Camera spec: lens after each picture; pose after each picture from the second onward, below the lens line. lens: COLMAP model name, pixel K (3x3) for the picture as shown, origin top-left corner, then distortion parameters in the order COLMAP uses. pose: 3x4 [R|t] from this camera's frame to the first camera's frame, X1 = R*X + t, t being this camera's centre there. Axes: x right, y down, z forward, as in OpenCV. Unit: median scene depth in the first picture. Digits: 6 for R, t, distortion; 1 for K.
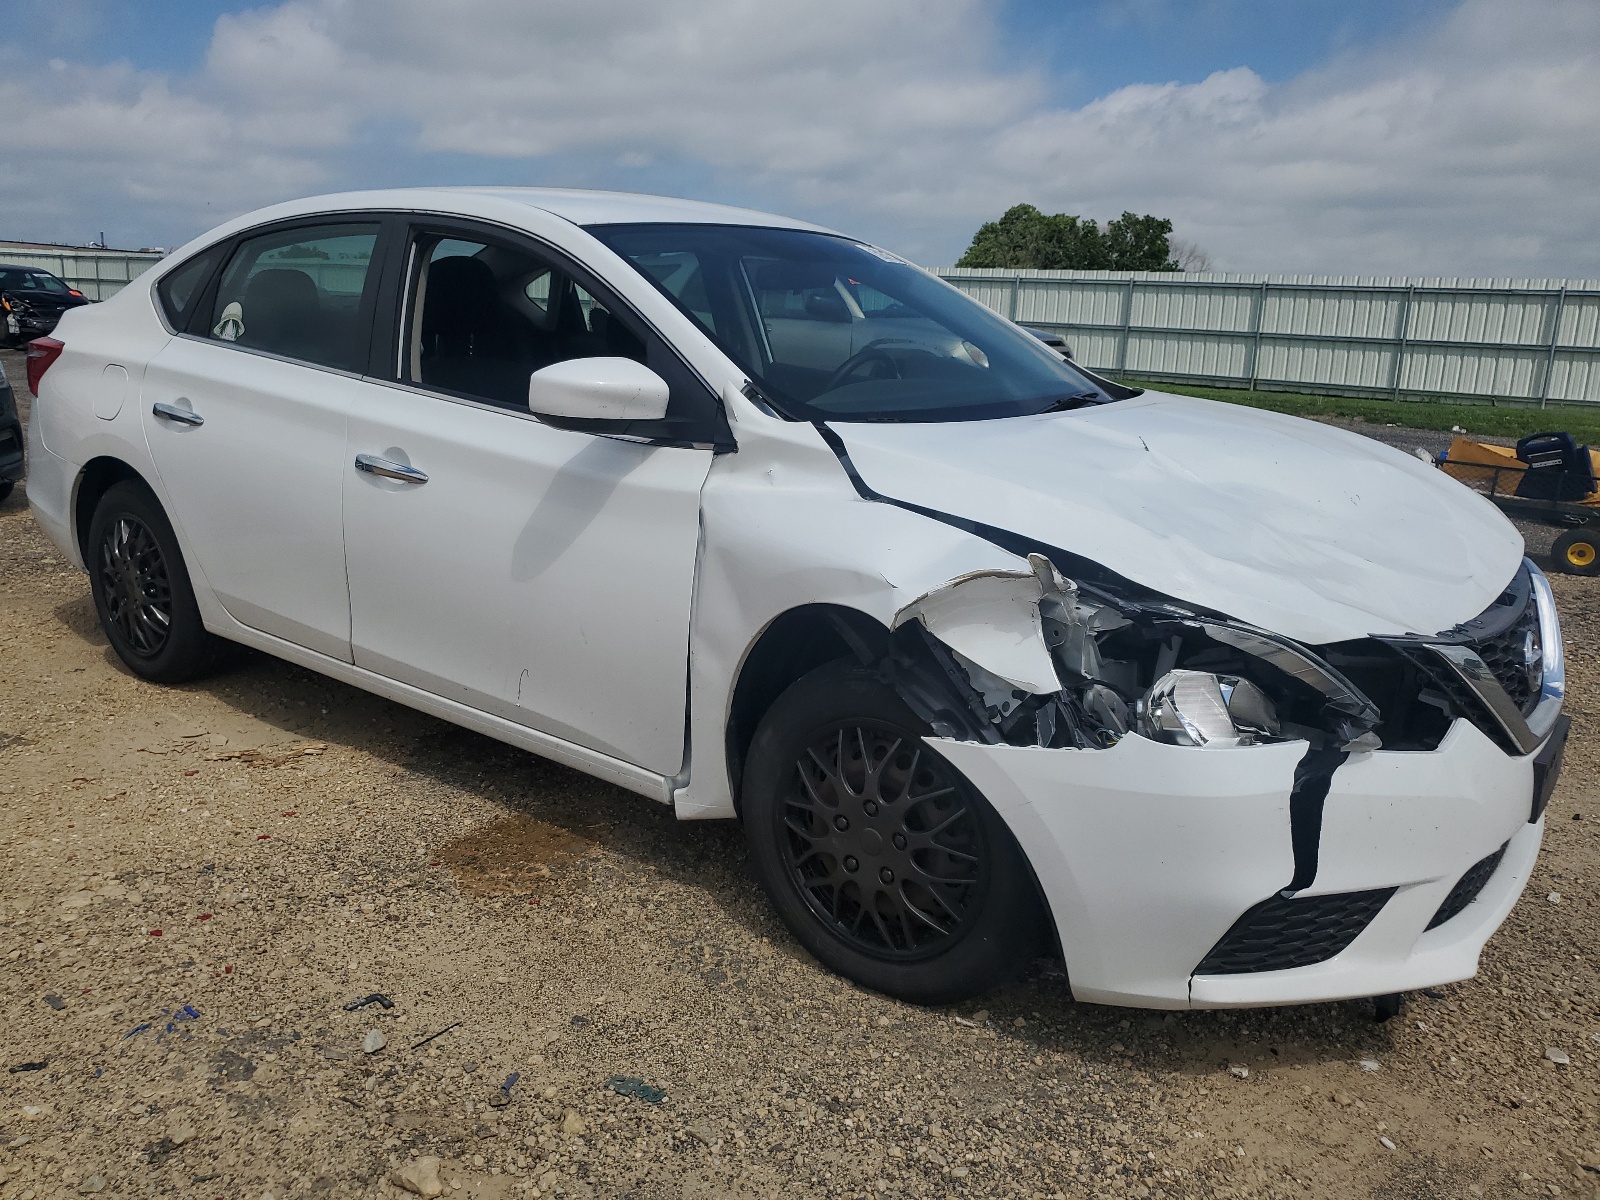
lens RADIAL K [[1194.2, 0, 800.0], [0, 1194.2, 600.0], [0, 0, 1]] dist [-0.000292, 0.001971]
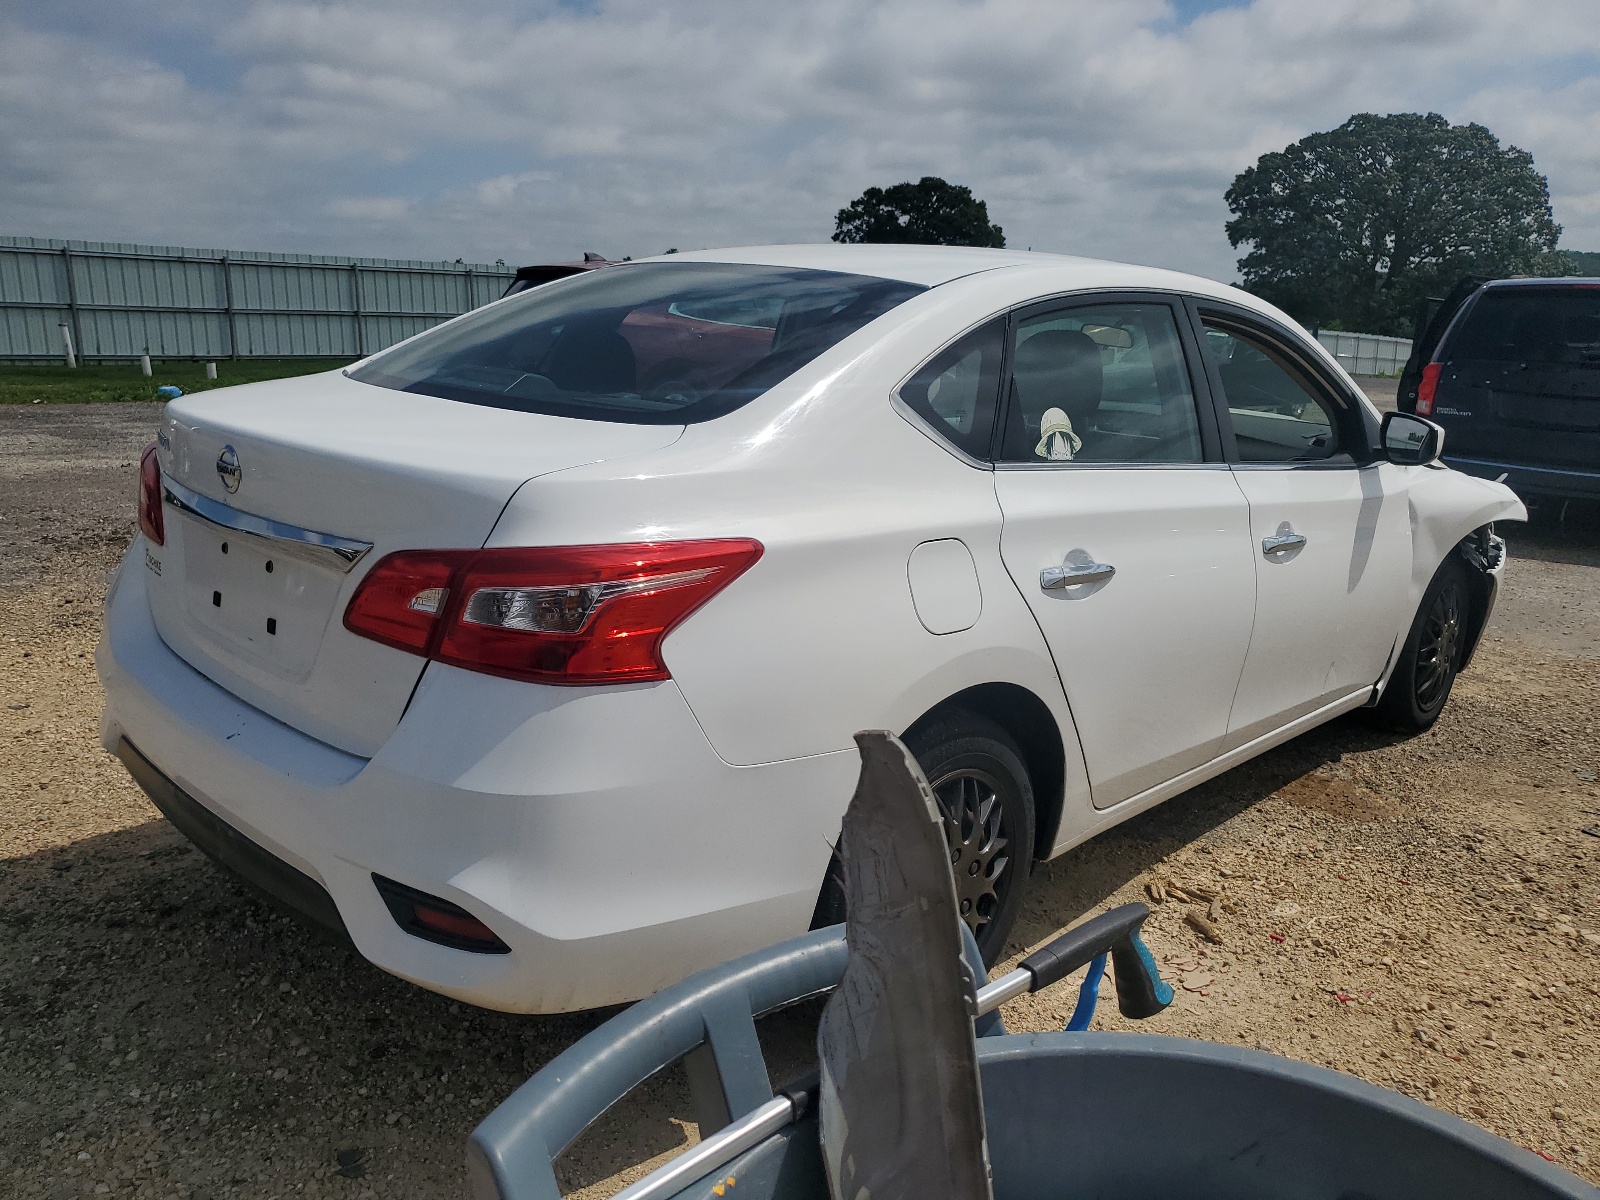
lens RADIAL K [[1194.2, 0, 800.0], [0, 1194.2, 600.0], [0, 0, 1]] dist [-0.000292, 0.001971]
pose [[0.167544, -0.269282, 0.948376, -1.217653], [0.208165, 0.949948, 0.232953, -0.338691], [-0.963637, 0.158389, 0.215213, 1.006300]]
